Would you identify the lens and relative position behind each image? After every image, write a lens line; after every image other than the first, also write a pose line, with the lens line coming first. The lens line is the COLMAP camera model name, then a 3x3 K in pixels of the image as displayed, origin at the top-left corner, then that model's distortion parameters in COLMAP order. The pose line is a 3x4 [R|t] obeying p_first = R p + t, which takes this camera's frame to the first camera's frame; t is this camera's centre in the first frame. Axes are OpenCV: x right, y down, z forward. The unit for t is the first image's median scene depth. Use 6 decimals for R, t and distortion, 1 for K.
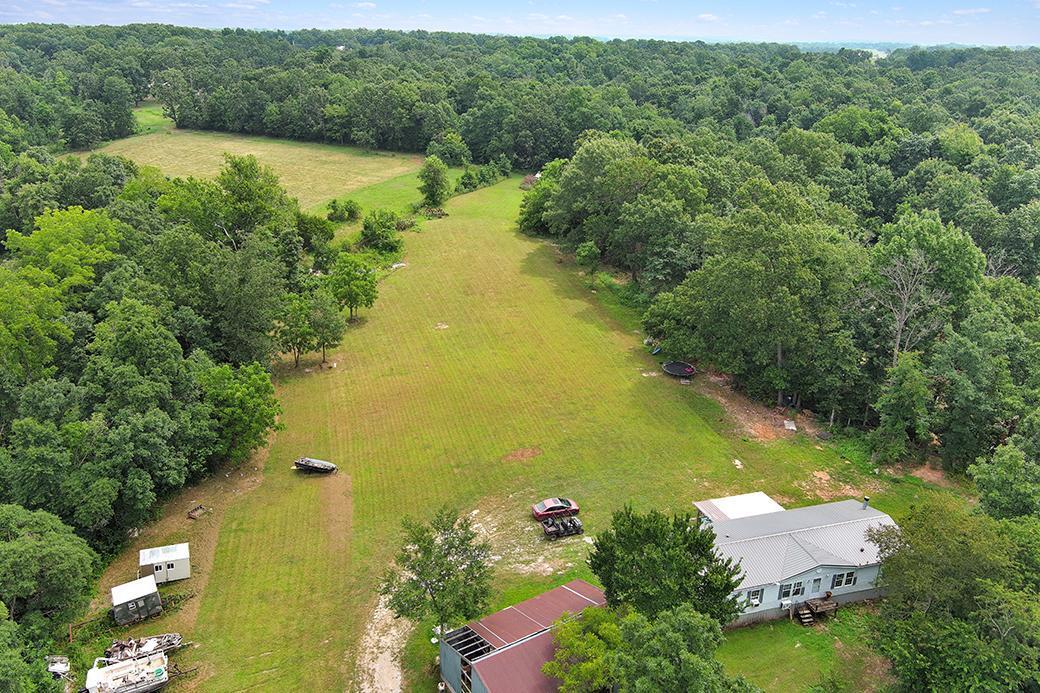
lens RADIAL K [[801.9, 0, 520.0], [0, 801.9, 346.5], [0, 0, 1]] dist [0.007007, -0.005350]
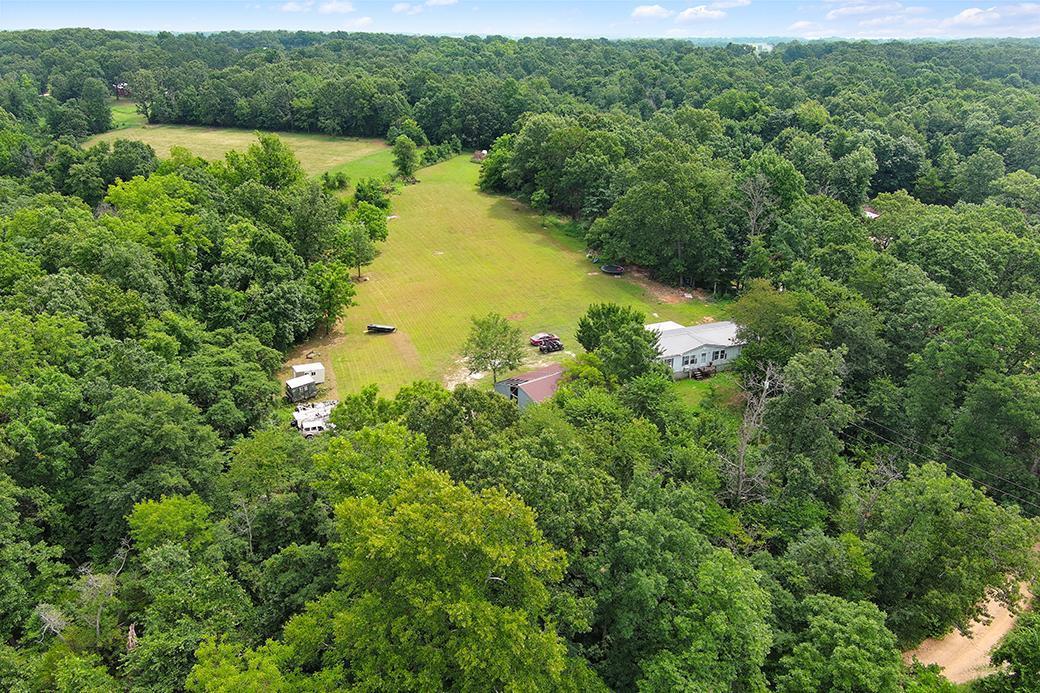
lens RADIAL K [[801.9, 0, 520.0], [0, 801.9, 346.5], [0, 0, 1]] dist [0.007007, -0.005350]
pose [[0.993529, -0.052080, 0.100930, -0.071693], [0.051852, 0.998643, 0.004882, 0.090670], [-0.101047, 0.000383, 0.994882, -0.247794]]
